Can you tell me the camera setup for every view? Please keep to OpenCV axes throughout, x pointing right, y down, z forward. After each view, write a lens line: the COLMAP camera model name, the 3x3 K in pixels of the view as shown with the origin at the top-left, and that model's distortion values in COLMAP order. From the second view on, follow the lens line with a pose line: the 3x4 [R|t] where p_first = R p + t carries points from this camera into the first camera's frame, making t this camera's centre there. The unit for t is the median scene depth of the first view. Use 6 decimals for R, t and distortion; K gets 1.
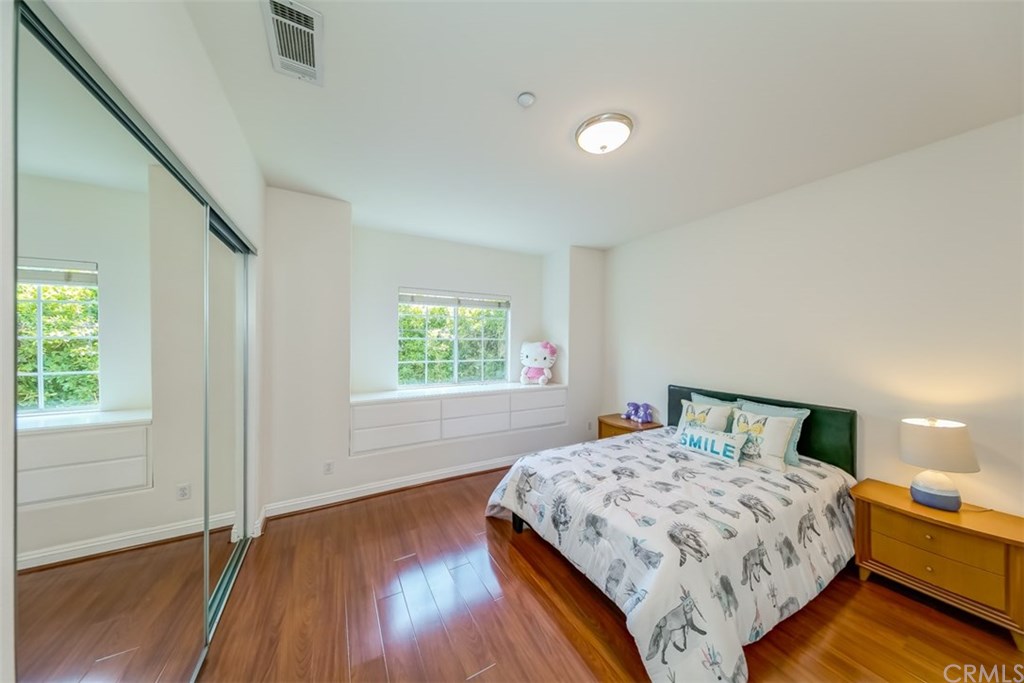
lens RADIAL K [[328.3, 0, 513.9], [0, 328.3, 340.2], [0, 0, 1]] dist [-0.002182, -0.000322]
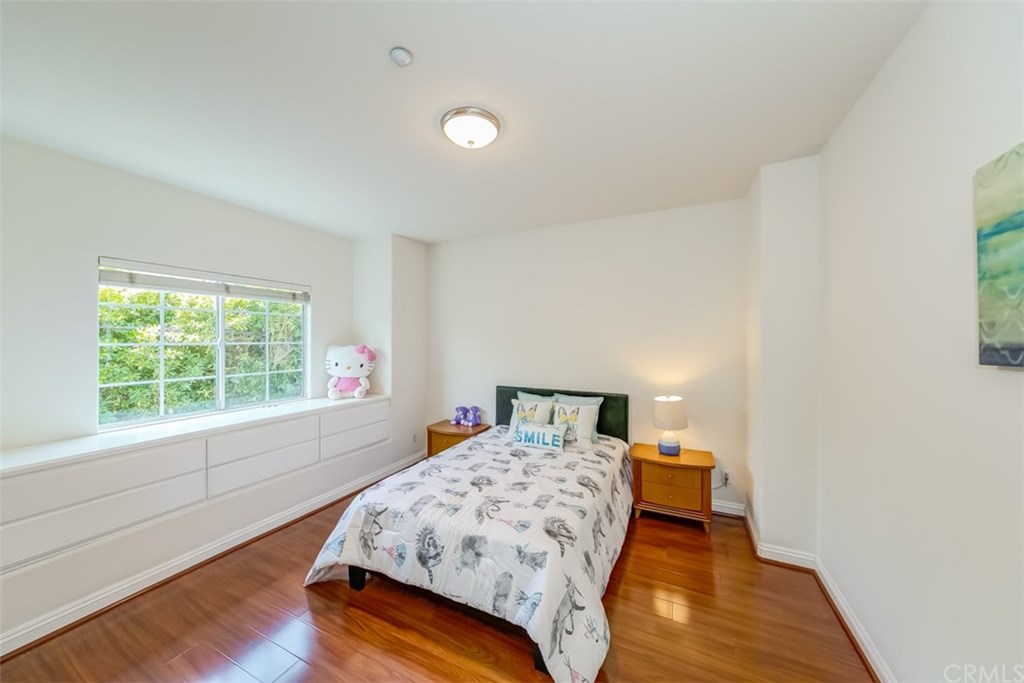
lens RADIAL K [[353.1, 0, 513.0], [0, 353.1, 339.8], [0, 0, 1]] dist [0.000721, -0.000037]
pose [[0.809405, -0.009559, 0.587173, -0.194614], [0.004100, 0.999935, 0.010628, -0.029310], [-0.587236, -0.006195, 0.809392, 0.094548]]
